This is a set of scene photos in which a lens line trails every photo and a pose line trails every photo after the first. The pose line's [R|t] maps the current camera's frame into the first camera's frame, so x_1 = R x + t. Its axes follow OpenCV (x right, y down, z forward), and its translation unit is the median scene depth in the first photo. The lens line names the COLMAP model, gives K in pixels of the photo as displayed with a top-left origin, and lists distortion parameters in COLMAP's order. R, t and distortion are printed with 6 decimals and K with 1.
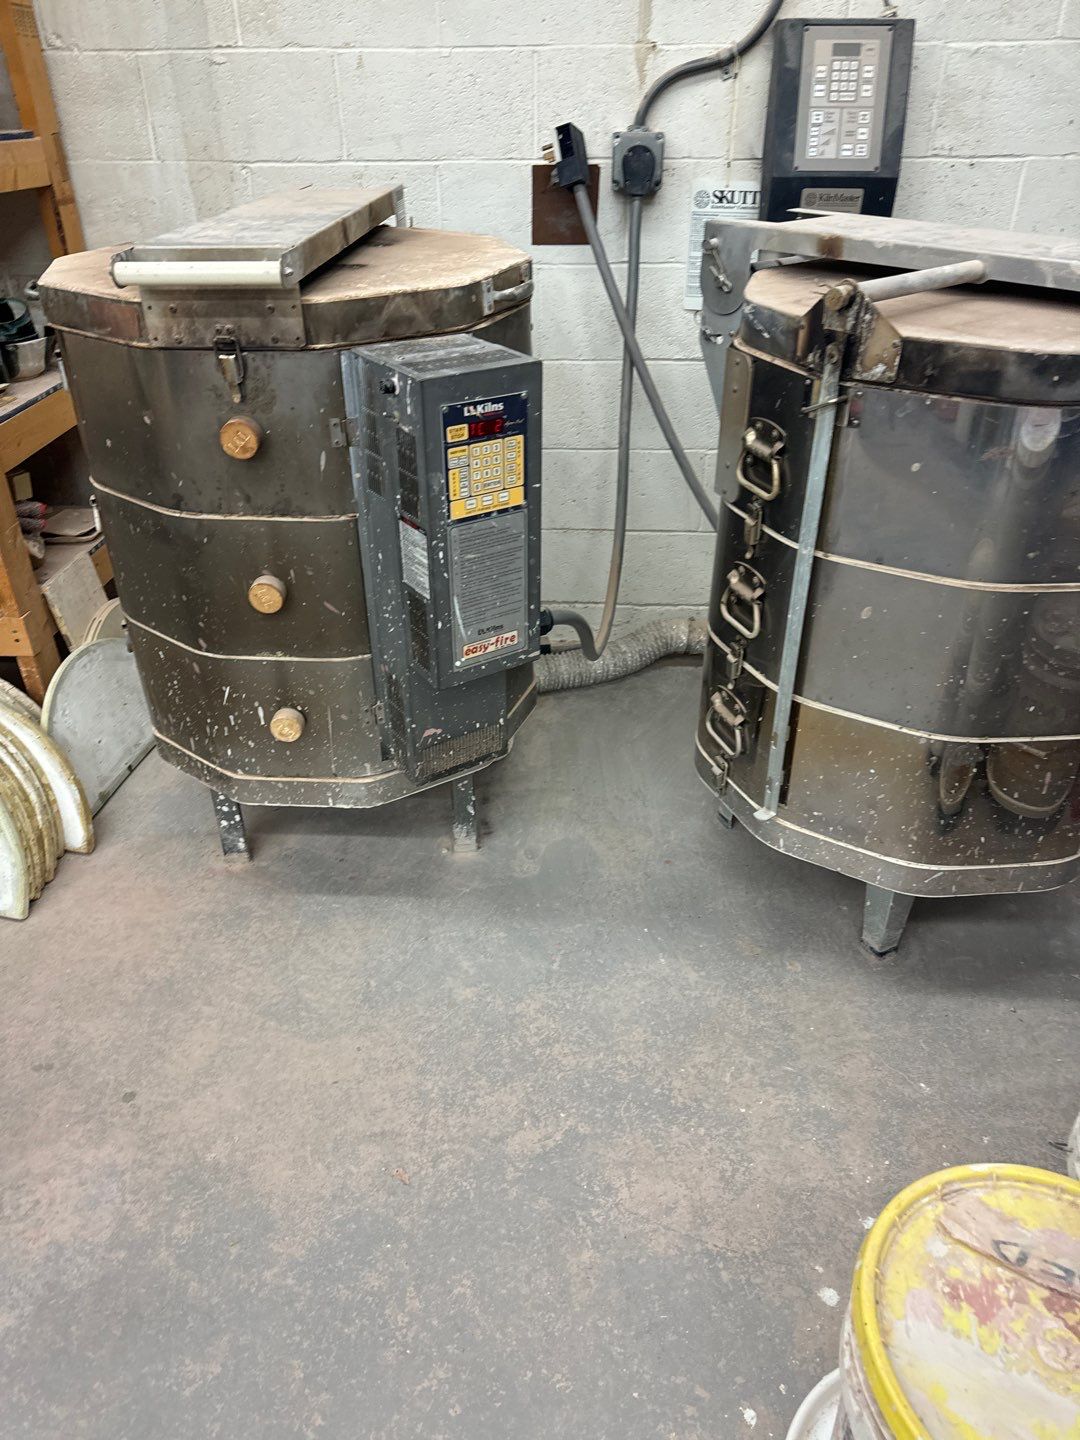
lens RADIAL K [[1020.0, 0, 541.4], [0, 1020.0, 722.1], [0, 0, 1]] dist [0.016604, -0.012763]
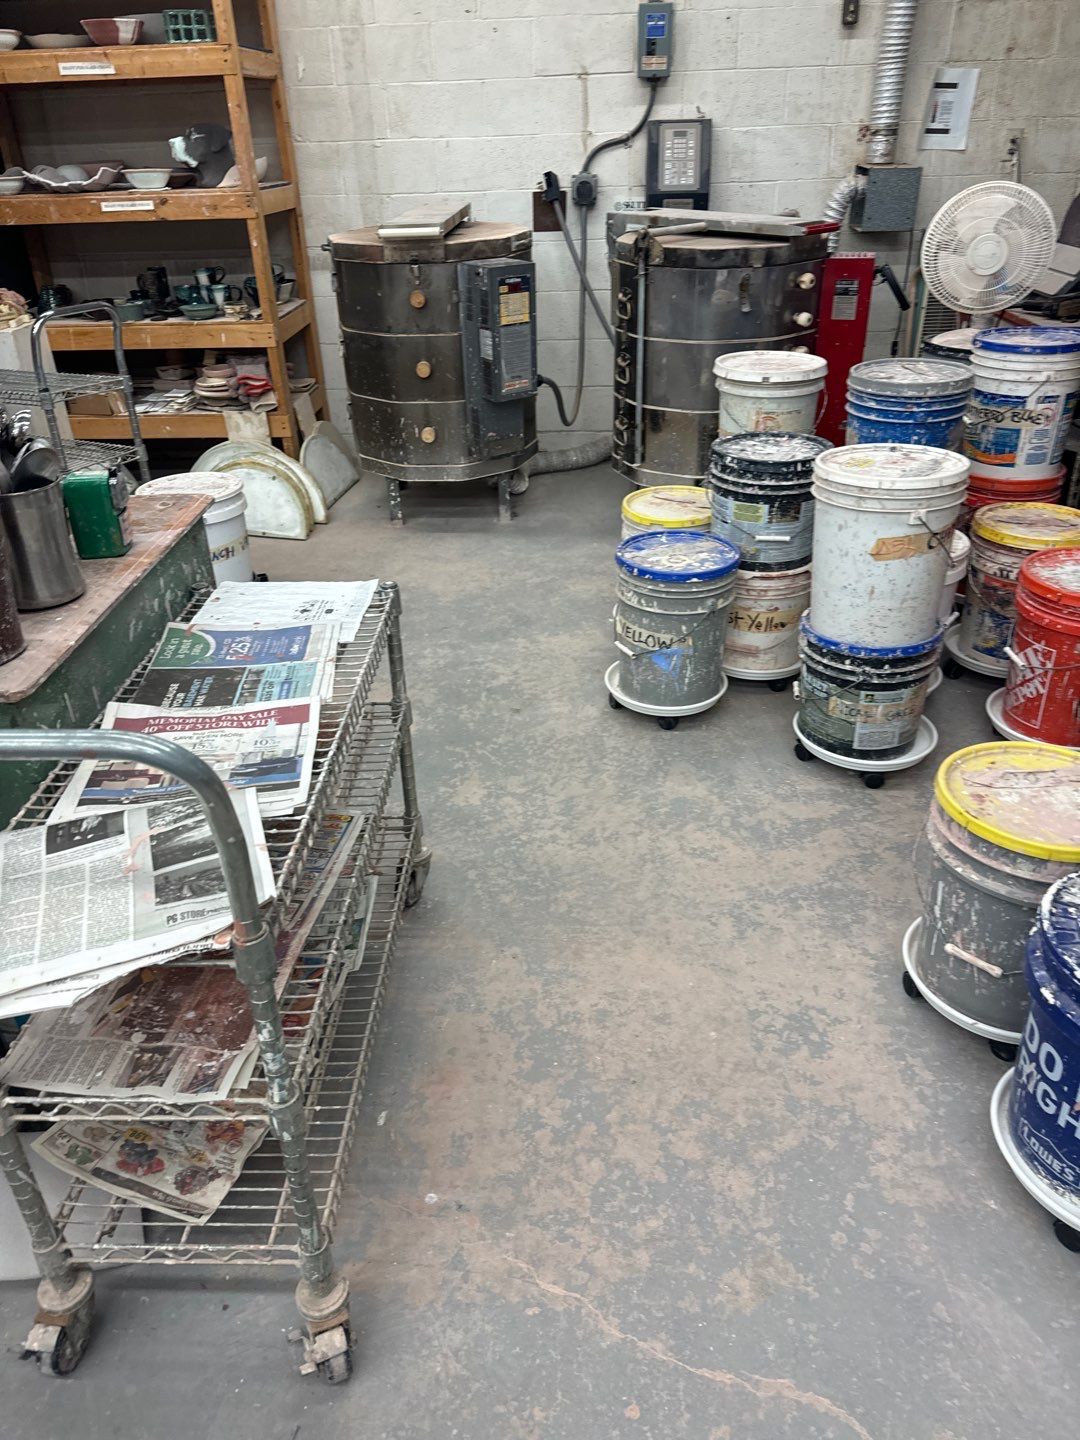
lens RADIAL K [[1020.0, 0, 541.7], [0, 1020.0, 719.6], [0, 0, 1]] dist [0.016604, -0.012763]
pose [[0.999678, -0.016691, -0.019098, 0.034158], [0.016149, 0.999473, -0.028153, 0.632030], [0.019557, 0.027835, 0.999421, -1.128908]]
